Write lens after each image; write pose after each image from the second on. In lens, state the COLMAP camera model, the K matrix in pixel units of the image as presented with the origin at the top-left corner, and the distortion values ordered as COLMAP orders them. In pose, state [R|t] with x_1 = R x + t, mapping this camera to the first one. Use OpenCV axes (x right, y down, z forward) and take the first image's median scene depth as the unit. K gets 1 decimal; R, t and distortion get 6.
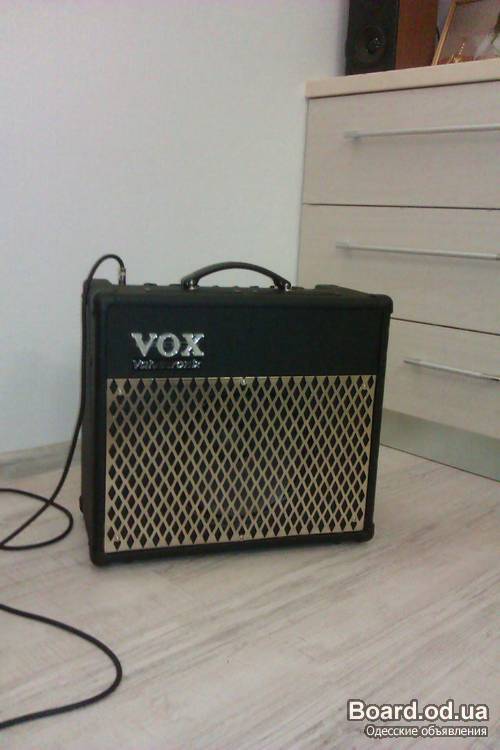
lens RADIAL K [[794.1, 0, 250.0], [0, 794.1, 375.0], [0, 0, 1]] dist [0.189320, 0.002530]
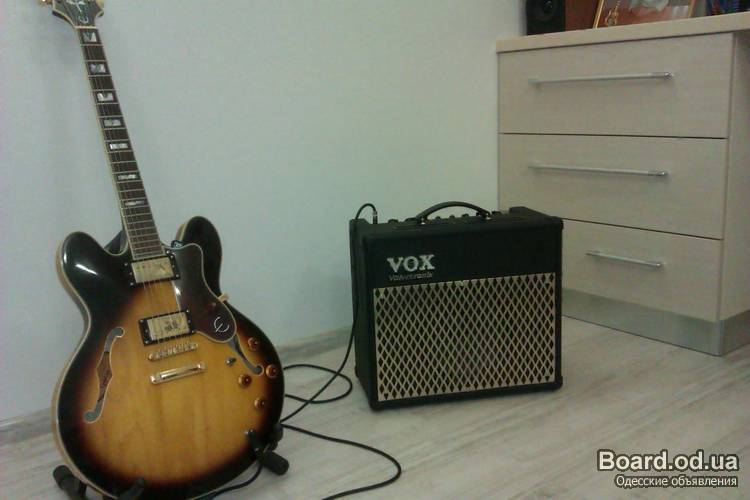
lens RADIAL K [[794.1, 0, 375.0], [0, 794.1, 250.0], [0, 0, 1]] dist [0.189320, 0.002530]
pose [[0.991155, -0.066481, -0.114855, 0.005952], [0.066156, 0.997787, -0.006642, -0.054589], [0.115043, -0.001015, 0.993360, -0.490012]]
